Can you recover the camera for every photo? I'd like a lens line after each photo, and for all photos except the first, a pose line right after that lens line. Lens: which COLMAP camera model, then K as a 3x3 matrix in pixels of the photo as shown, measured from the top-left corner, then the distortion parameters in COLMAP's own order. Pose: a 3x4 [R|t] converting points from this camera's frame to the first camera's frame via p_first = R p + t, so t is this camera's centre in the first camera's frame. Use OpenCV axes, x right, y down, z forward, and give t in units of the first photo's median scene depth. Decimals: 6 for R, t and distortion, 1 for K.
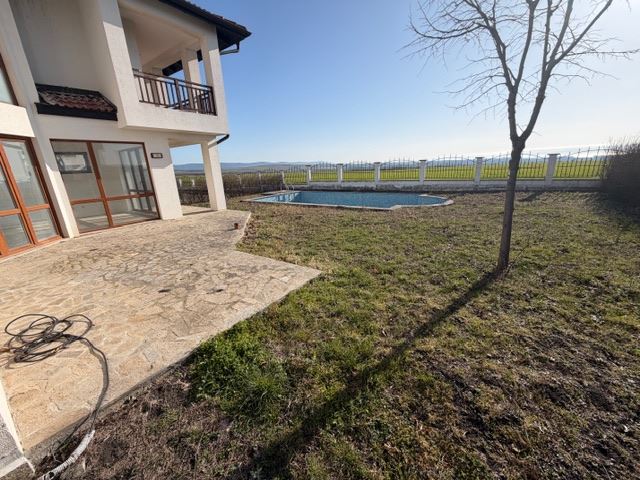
lens RADIAL K [[253.8, 0, 316.2], [0, 253.8, 241.3], [0, 0, 1]] dist [-0.000814, 0.000247]
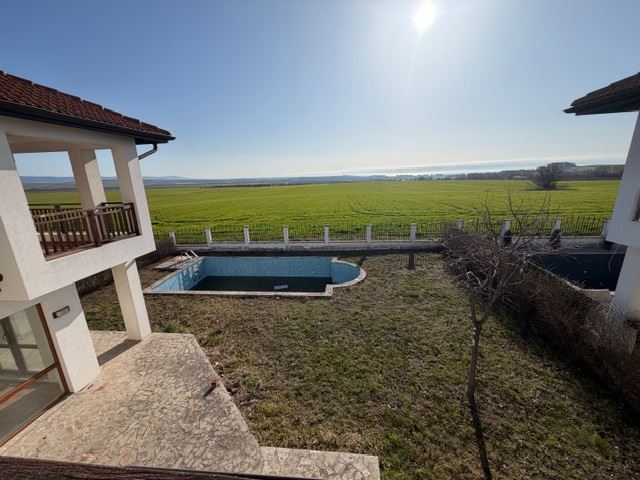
lens RADIAL K [[253.8, 0, 314.6], [0, 253.8, 241.1], [0, 0, 1]] dist [-0.000814, 0.000247]
pose [[0.870921, -0.109967, 0.478962, -0.396616], [0.132492, 0.991094, -0.013366, -0.518980], [-0.473226, 0.075099, 0.877734, 0.032400]]
